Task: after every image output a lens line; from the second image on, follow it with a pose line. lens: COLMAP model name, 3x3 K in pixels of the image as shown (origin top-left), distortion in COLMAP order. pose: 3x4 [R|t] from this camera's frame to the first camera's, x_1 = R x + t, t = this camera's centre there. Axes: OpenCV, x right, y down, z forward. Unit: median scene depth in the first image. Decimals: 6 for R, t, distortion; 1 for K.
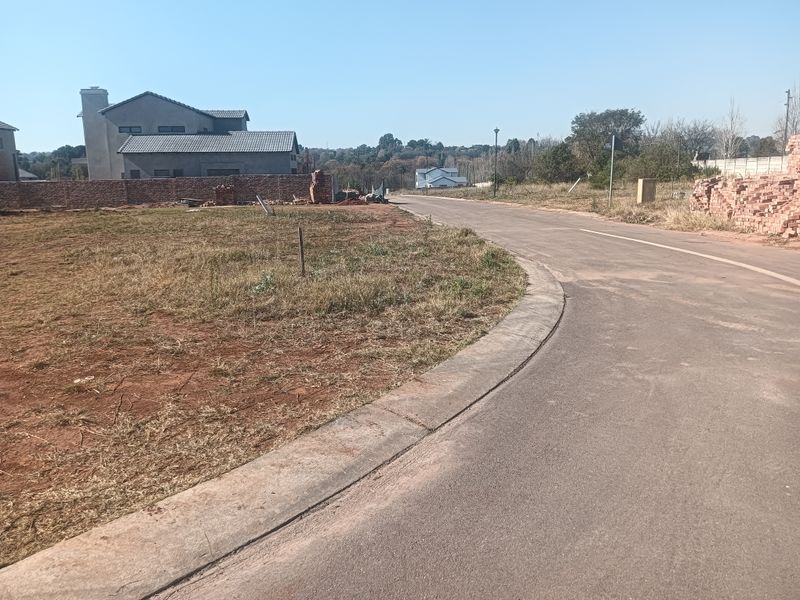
lens RADIAL K [[630.6, 0, 402.7], [0, 630.6, 304.5], [0, 0, 1]] dist [0.059798, -0.113465]
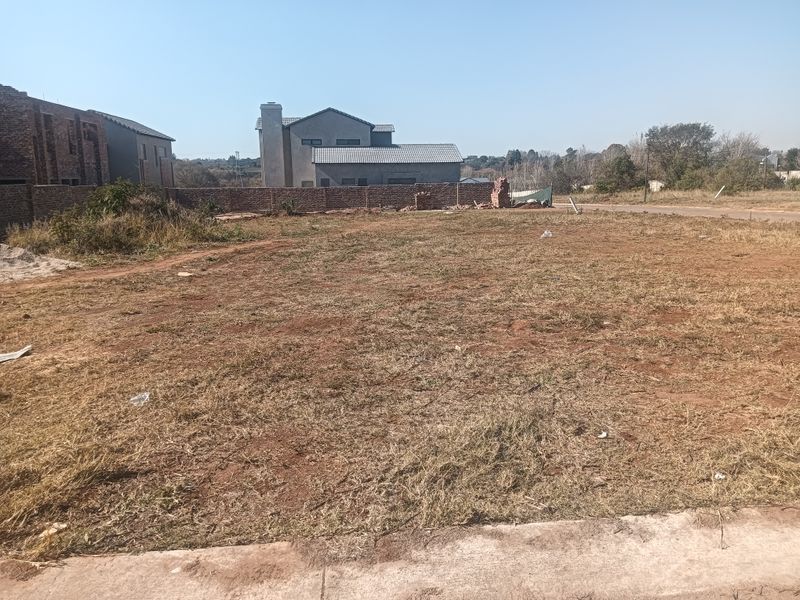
lens RADIAL K [[630.6, 0, 400.2], [0, 630.6, 305.5], [0, 0, 1]] dist [0.059798, -0.113465]
pose [[0.999879, -0.000464, 0.015530, -0.291626], [0.000675, 0.999908, -0.013546, 0.024495], [-0.015522, 0.013555, 0.999788, -0.101245]]
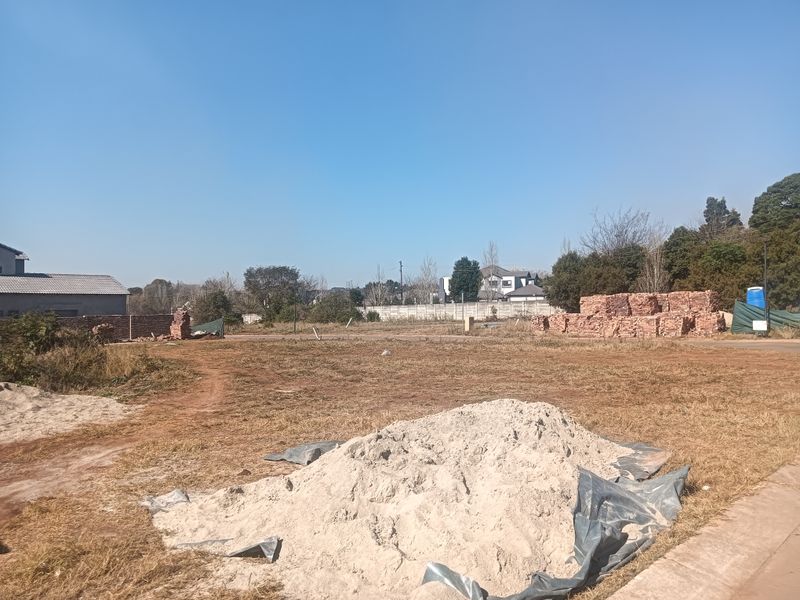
lens RADIAL K [[630.1, 0, 401.5], [0, 630.1, 307.9], [0, 0, 1]] dist [0.082317, -0.146636]
pose [[0.757048, 0.011443, 0.653259, -0.515617], [0.130664, 0.976997, -0.168536, 0.025001], [-0.640161, 0.212947, 0.738138, -0.095400]]
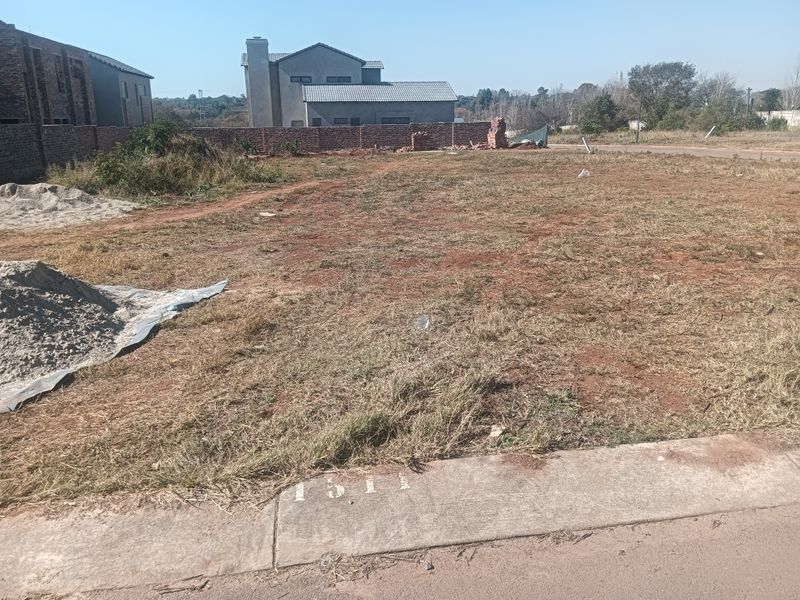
lens RADIAL K [[630.6, 0, 399.3], [0, 630.6, 306.3], [0, 0, 1]] dist [0.059798, -0.113465]
pose [[0.997862, -0.015490, 0.063490, -0.337201], [0.010631, 0.997038, 0.076175, 0.026518], [-0.064482, -0.075337, 0.995071, -0.105131]]
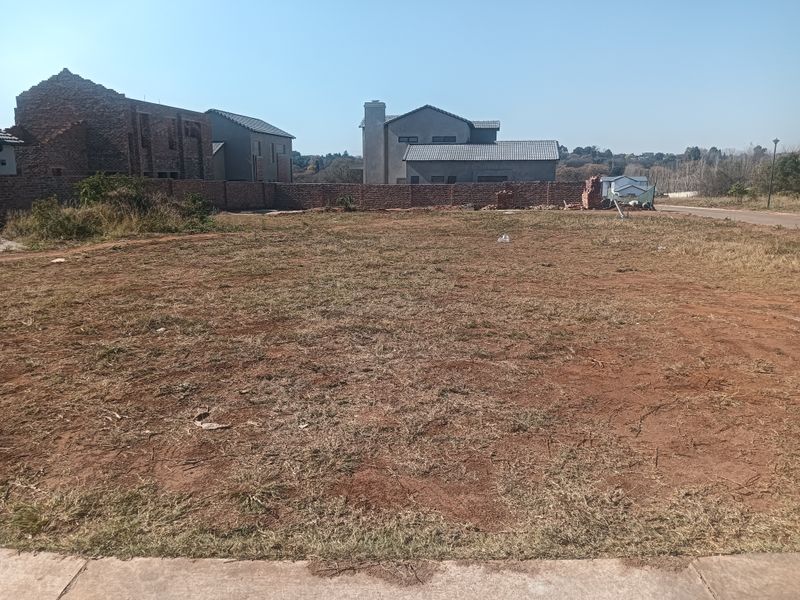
lens RADIAL K [[630.6, 0, 401.7], [0, 630.6, 303.1], [0, 0, 1]] dist [0.059798, -0.113465]
pose [[0.970865, 0.064536, -0.230775, -0.164066], [-0.067334, 0.997721, -0.004259, 0.018183], [0.229974, 0.019674, 0.972998, -0.081071]]
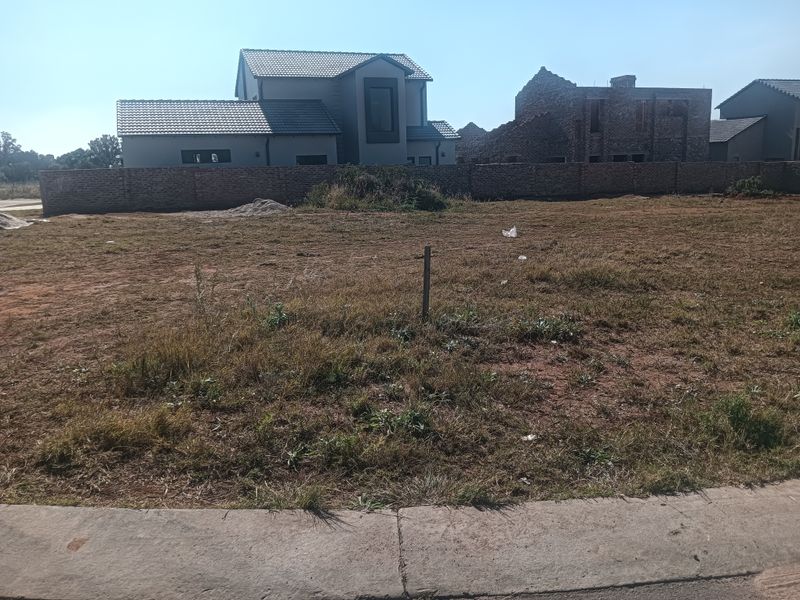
lens RADIAL K [[630.6, 0, 390.2], [0, 630.6, 302.9], [0, 0, 1]] dist [0.059798, -0.113465]
pose [[0.267210, 0.206208, -0.941316, 0.084746], [-0.175879, 0.970864, 0.162755, -0.030651], [0.947452, 0.122068, 0.295693, 0.148117]]
